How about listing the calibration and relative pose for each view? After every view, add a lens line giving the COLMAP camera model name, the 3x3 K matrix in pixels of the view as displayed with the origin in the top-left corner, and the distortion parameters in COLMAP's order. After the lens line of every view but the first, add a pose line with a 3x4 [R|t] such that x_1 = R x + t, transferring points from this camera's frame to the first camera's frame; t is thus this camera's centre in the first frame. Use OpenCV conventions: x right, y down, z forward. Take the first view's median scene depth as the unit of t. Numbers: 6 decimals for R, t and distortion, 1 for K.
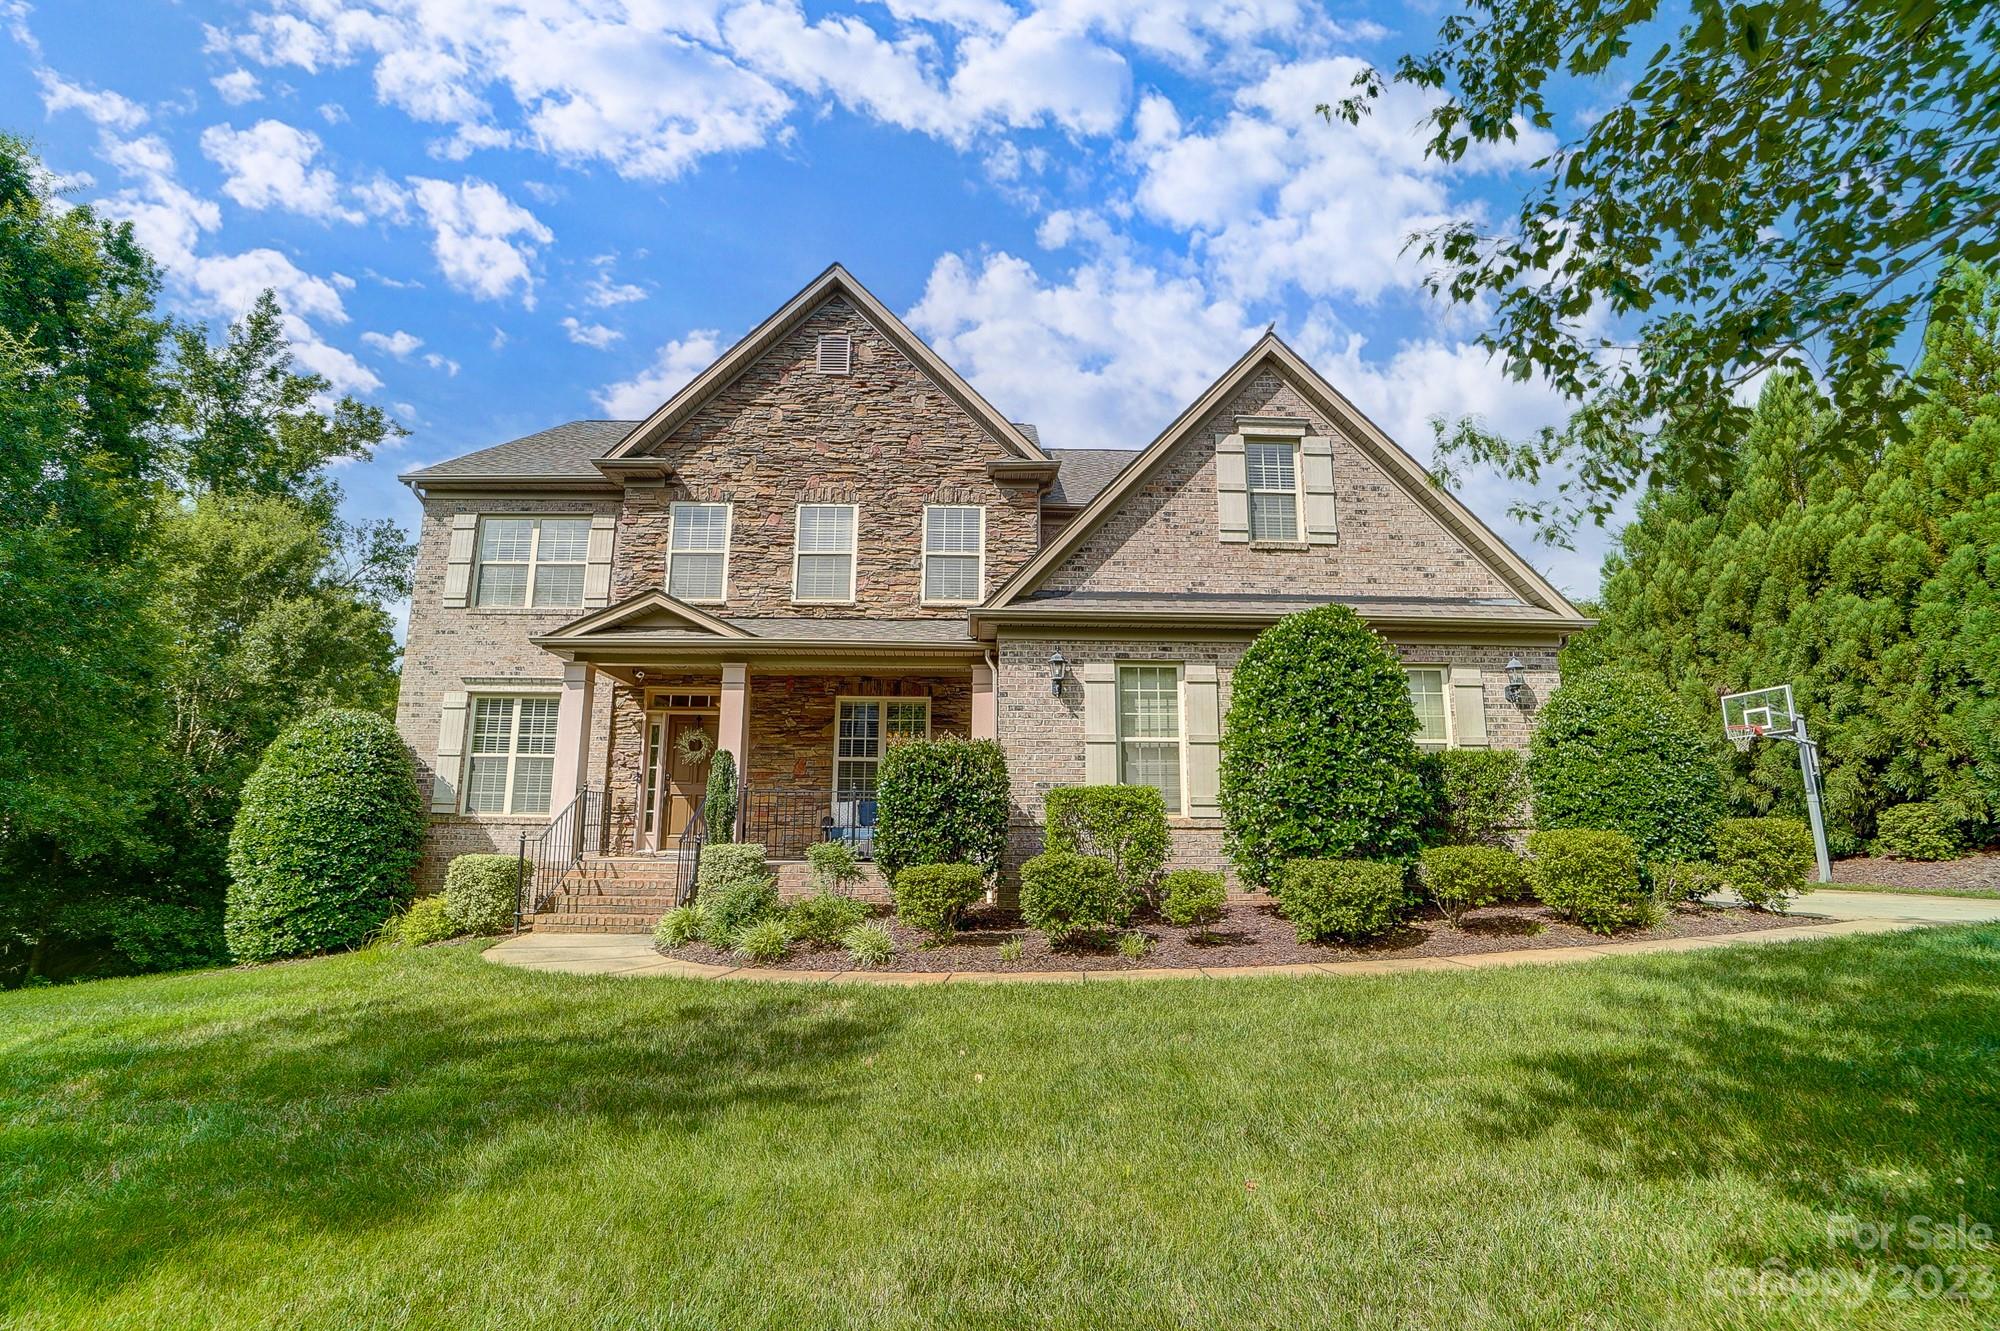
lens RADIAL K [[895.7, 0, 993.7], [0, 895.7, 670.4], [0, 0, 1]] dist [-0.046192, 0.013431]
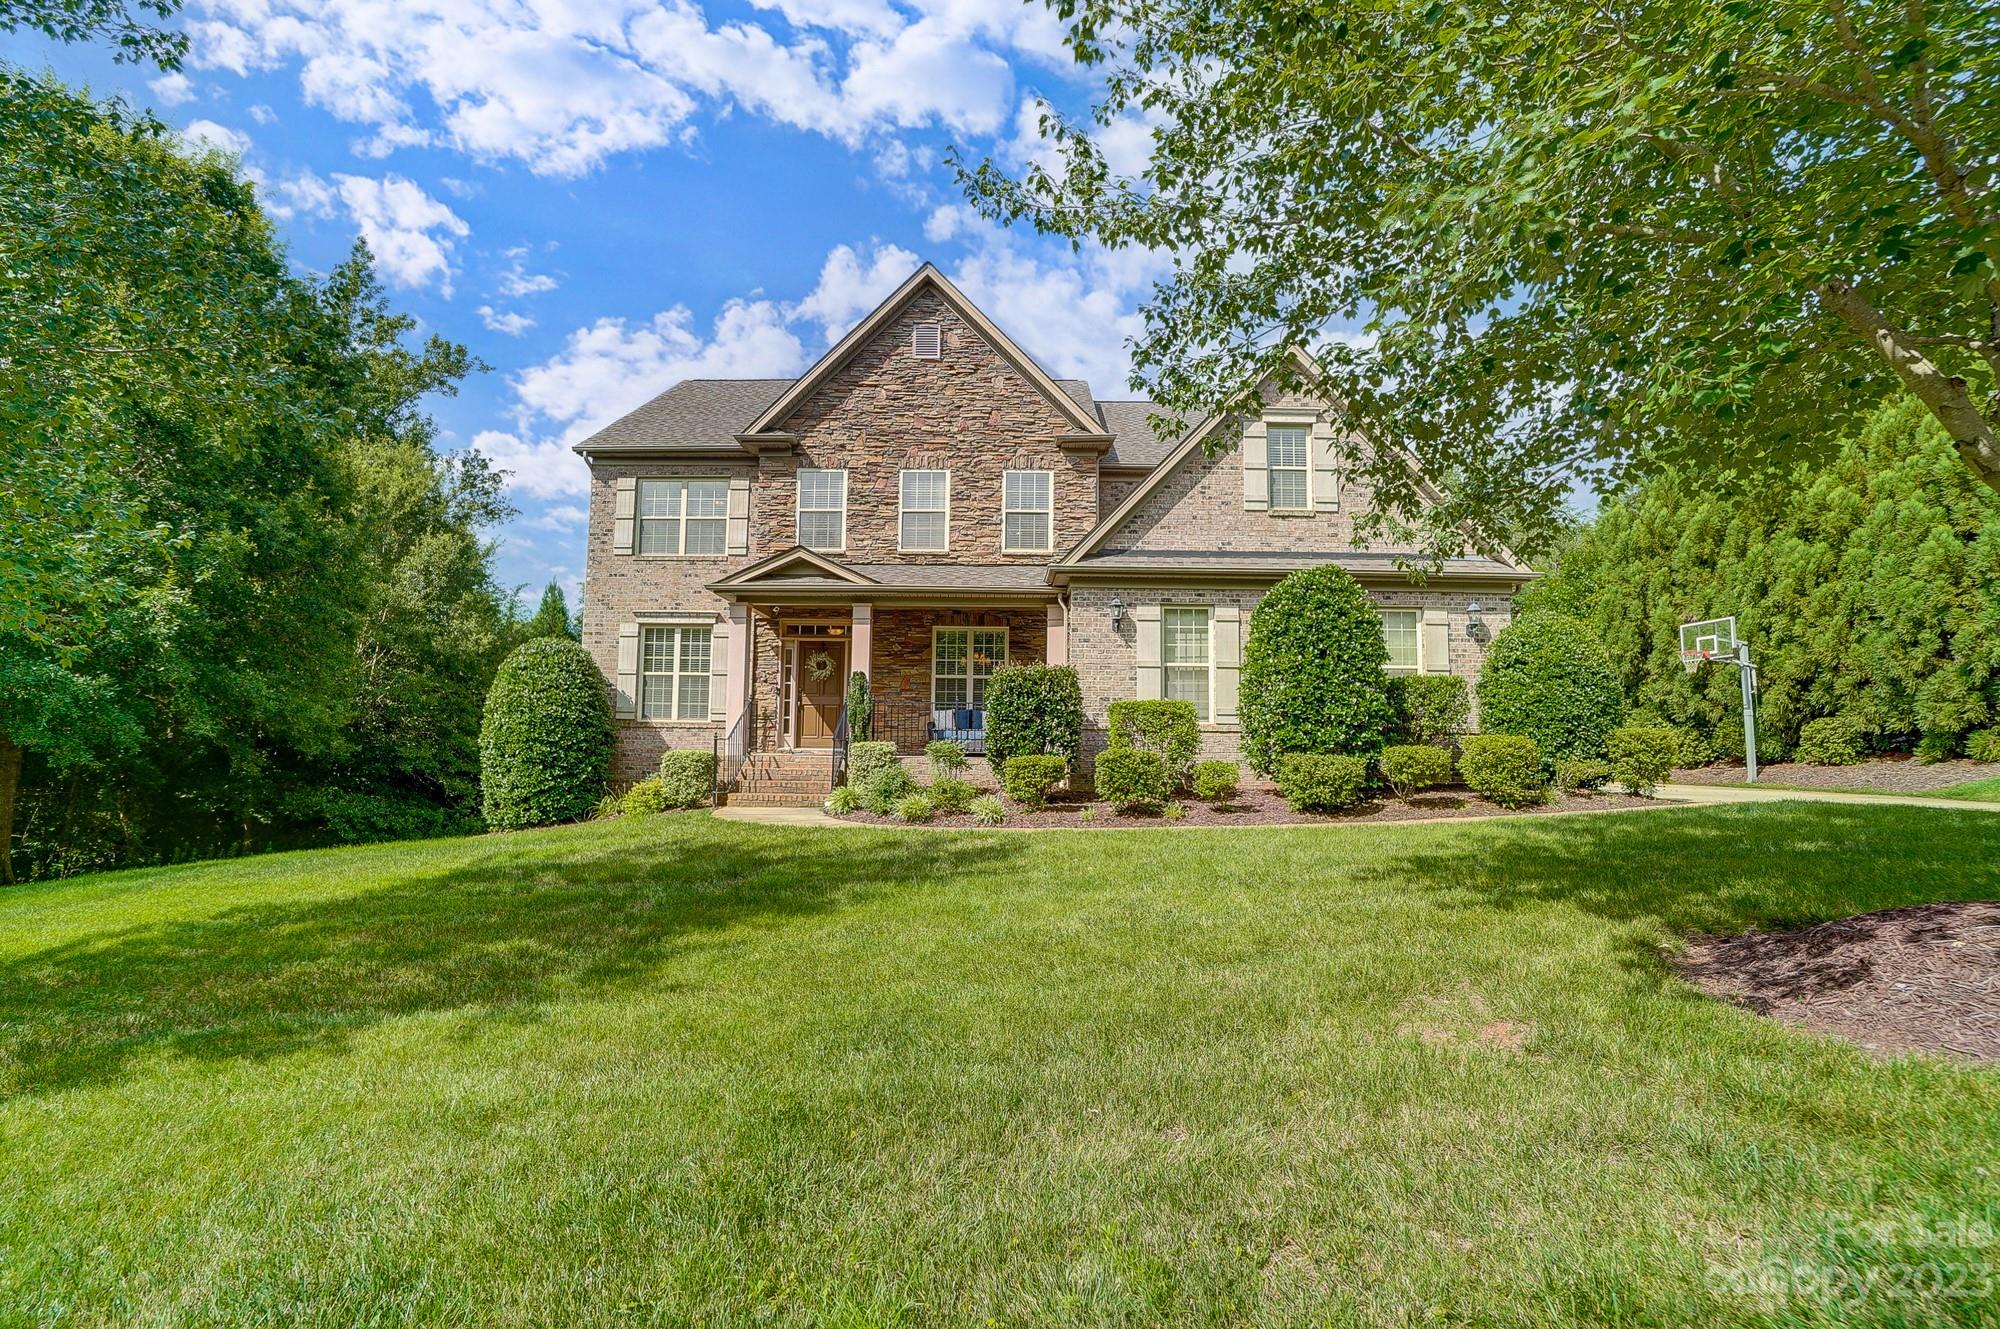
lens RADIAL K [[895.7, 0, 989.9], [0, 895.7, 675.8], [0, 0, 1]] dist [-0.046192, 0.013431]
pose [[0.999385, 0.002914, -0.034937, -0.060668], [0.000916, 0.994028, 0.109123, -0.044940], [0.035046, -0.109088, 0.993414, -0.282445]]
